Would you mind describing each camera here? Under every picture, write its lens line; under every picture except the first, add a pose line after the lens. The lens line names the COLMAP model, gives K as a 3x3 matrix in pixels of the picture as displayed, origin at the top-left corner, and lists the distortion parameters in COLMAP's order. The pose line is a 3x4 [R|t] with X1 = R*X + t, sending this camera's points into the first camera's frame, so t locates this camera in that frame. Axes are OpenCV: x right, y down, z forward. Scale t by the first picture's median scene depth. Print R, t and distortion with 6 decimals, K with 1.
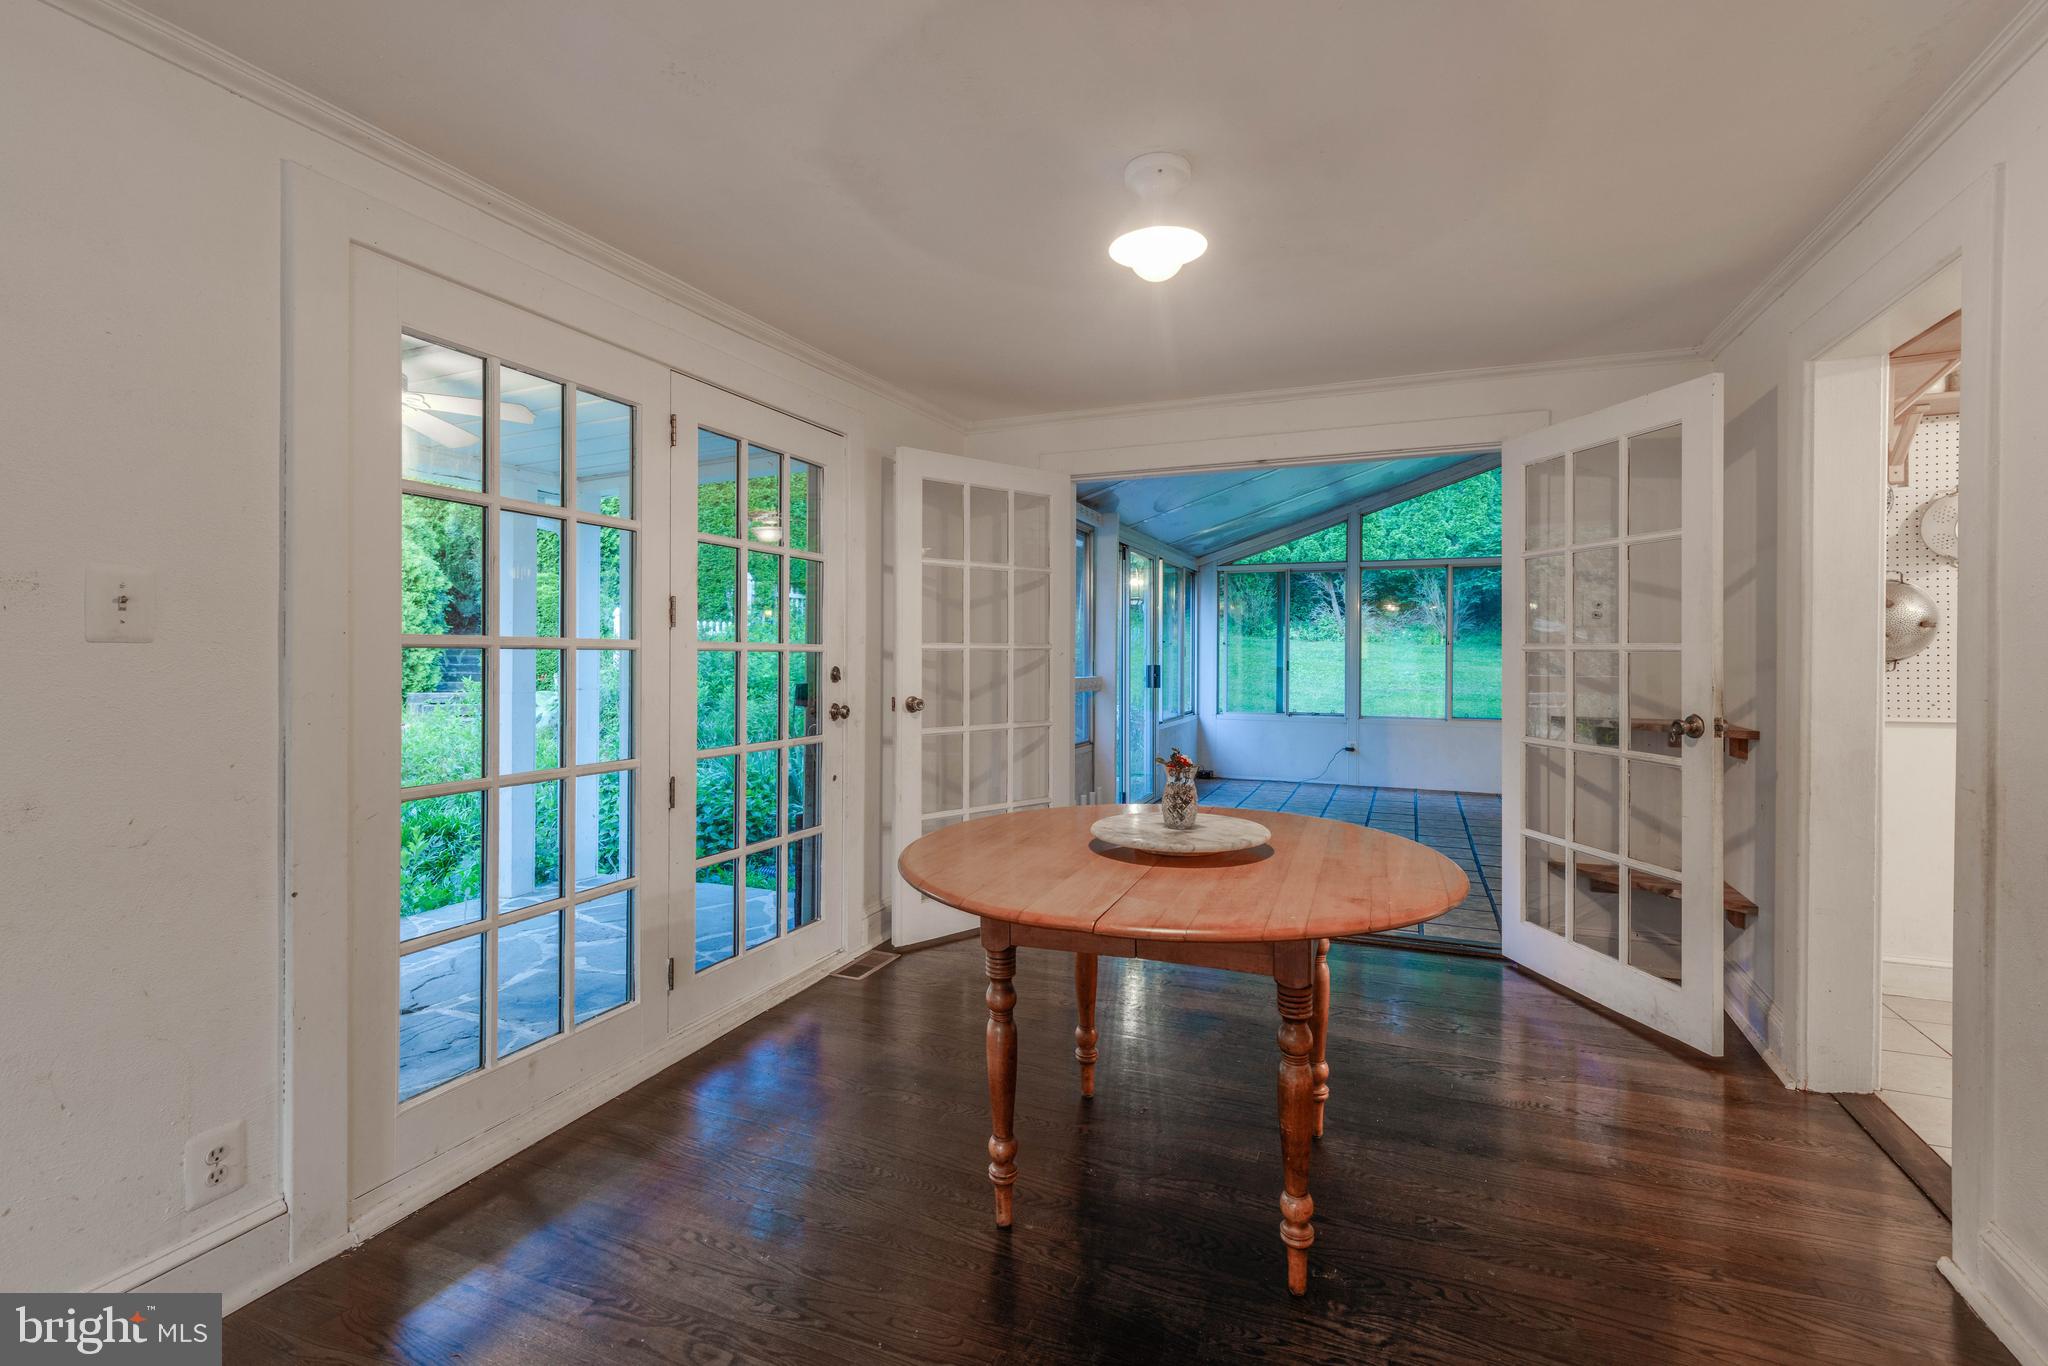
lens RADIAL K [[943.5, 0, 1029.9], [0, 943.5, 669.3], [0, 0, 1]] dist [0.004615, 0.000137]
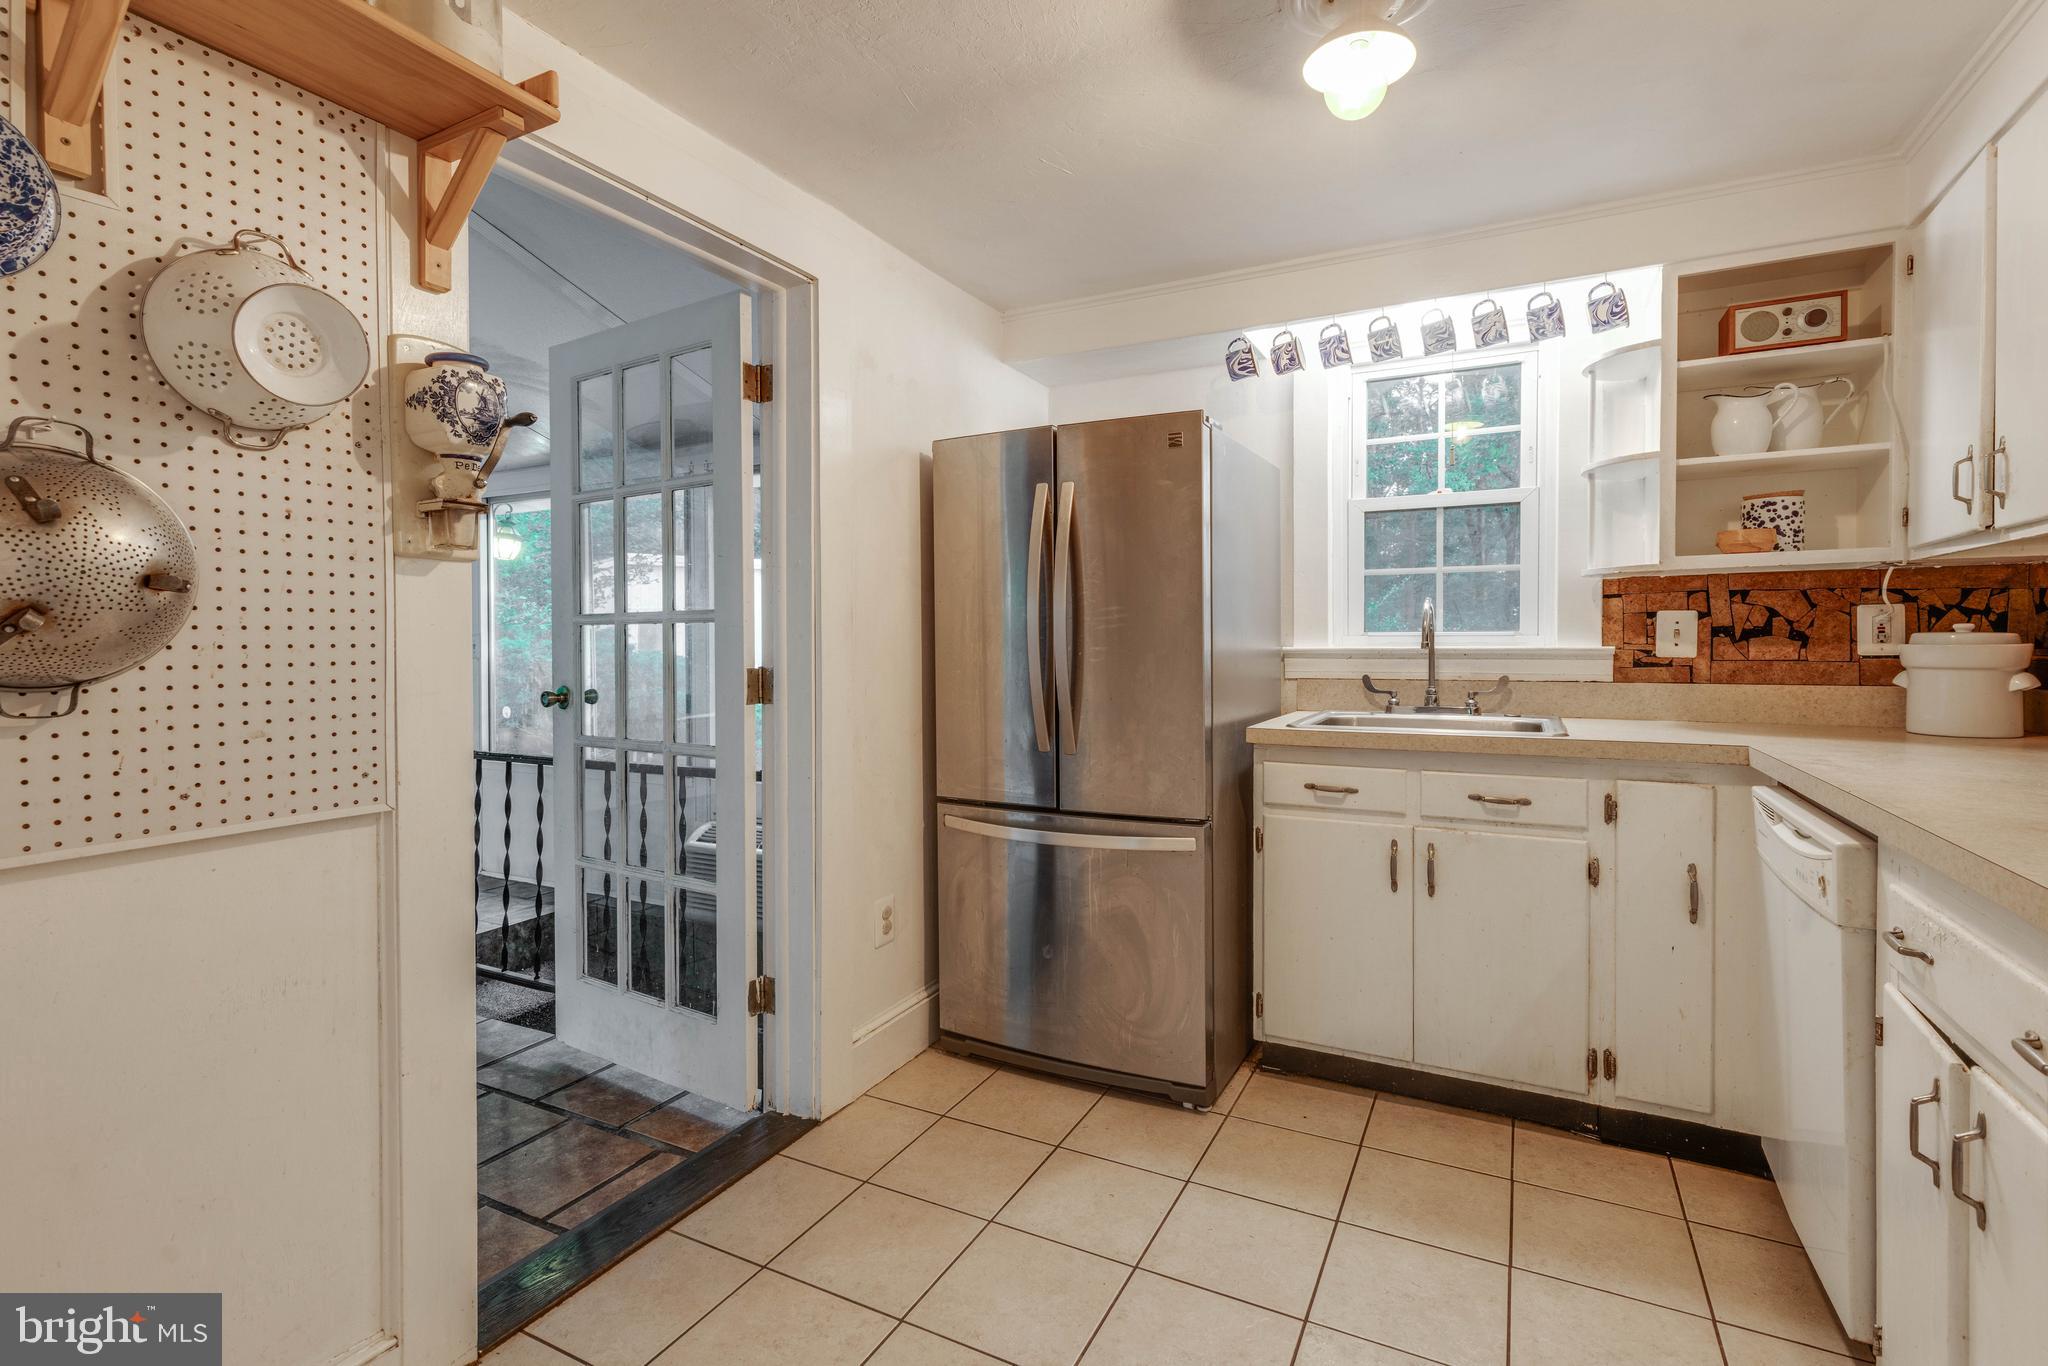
lens RADIAL K [[943.5, 0, 1038.2], [0, 943.5, 664.2], [0, 0, 1]] dist [0.004615, 0.000137]
pose [[0.078522, -0.012546, 0.996833, 0.595498], [0.004495, 0.999915, 0.012231, -0.019188], [-0.996902, 0.003520, 0.078572, 0.621577]]
